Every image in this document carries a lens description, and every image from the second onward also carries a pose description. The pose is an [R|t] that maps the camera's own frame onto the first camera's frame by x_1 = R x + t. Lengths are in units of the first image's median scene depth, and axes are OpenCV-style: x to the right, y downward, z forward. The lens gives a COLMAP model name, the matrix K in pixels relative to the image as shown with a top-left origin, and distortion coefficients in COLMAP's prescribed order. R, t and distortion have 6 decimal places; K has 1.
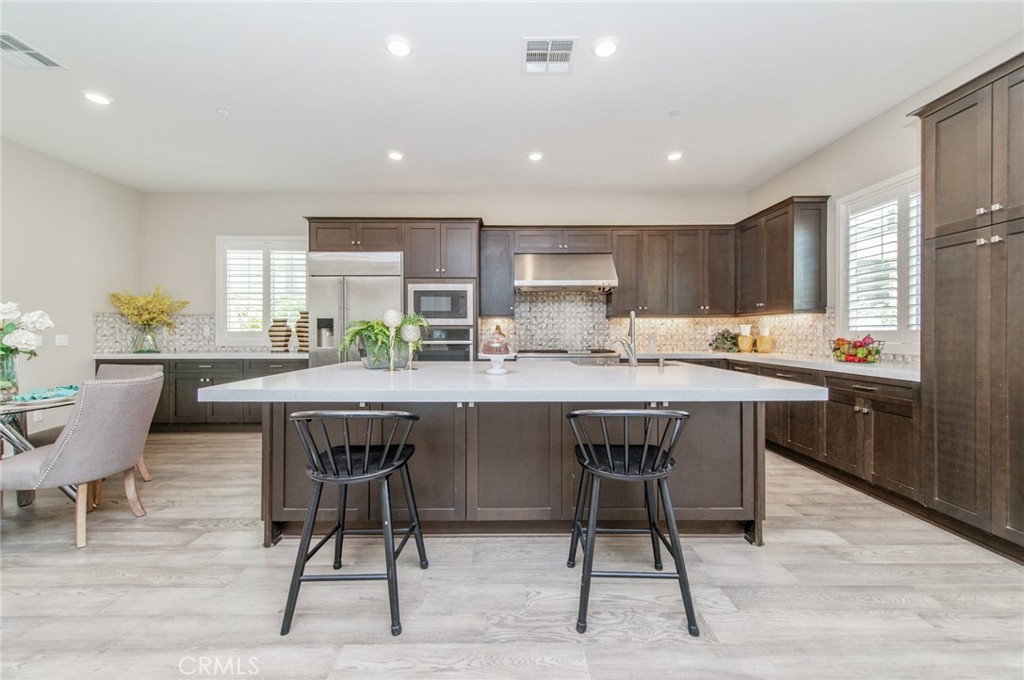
lens RADIAL K [[400.6, 0, 515.0], [0, 400.6, 333.8], [0, 0, 1]] dist [0.017033, -0.004656]
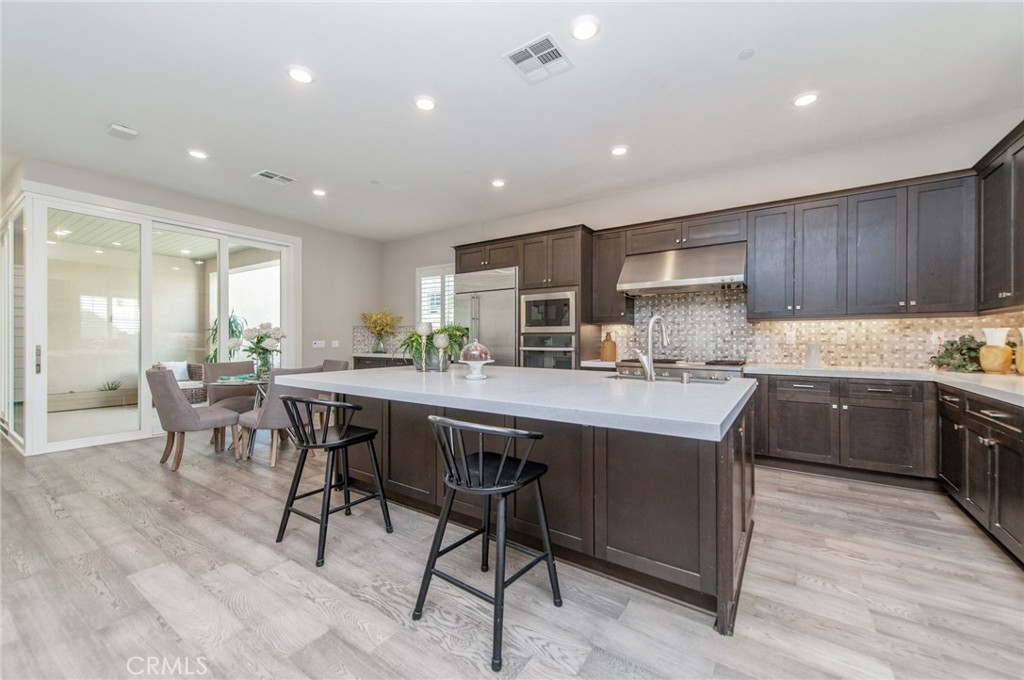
lens RADIAL K [[400.6, 0, 516.0], [0, 400.6, 340.3], [0, 0, 1]] dist [0.017033, -0.004656]
pose [[0.825884, 0.003011, -0.563832, 0.339346], [-0.002695, 0.999995, 0.001393, -0.003099], [0.563834, 0.000369, 0.825888, 0.088998]]
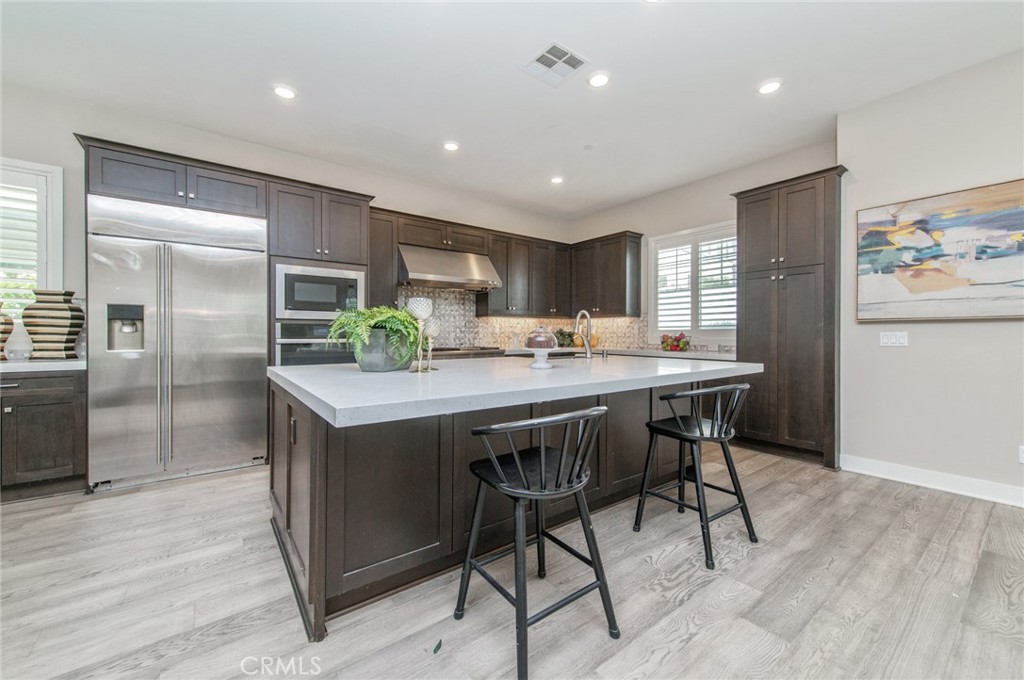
lens RADIAL K [[400.6, 0, 512.6], [0, 400.6, 333.9], [0, 0, 1]] dist [0.017033, -0.004656]
pose [[0.801093, 0.002150, 0.598536, -0.362626], [-0.000538, 0.999996, -0.002871, 0.009210], [-0.598540, 0.001978, 0.801091, 0.128401]]
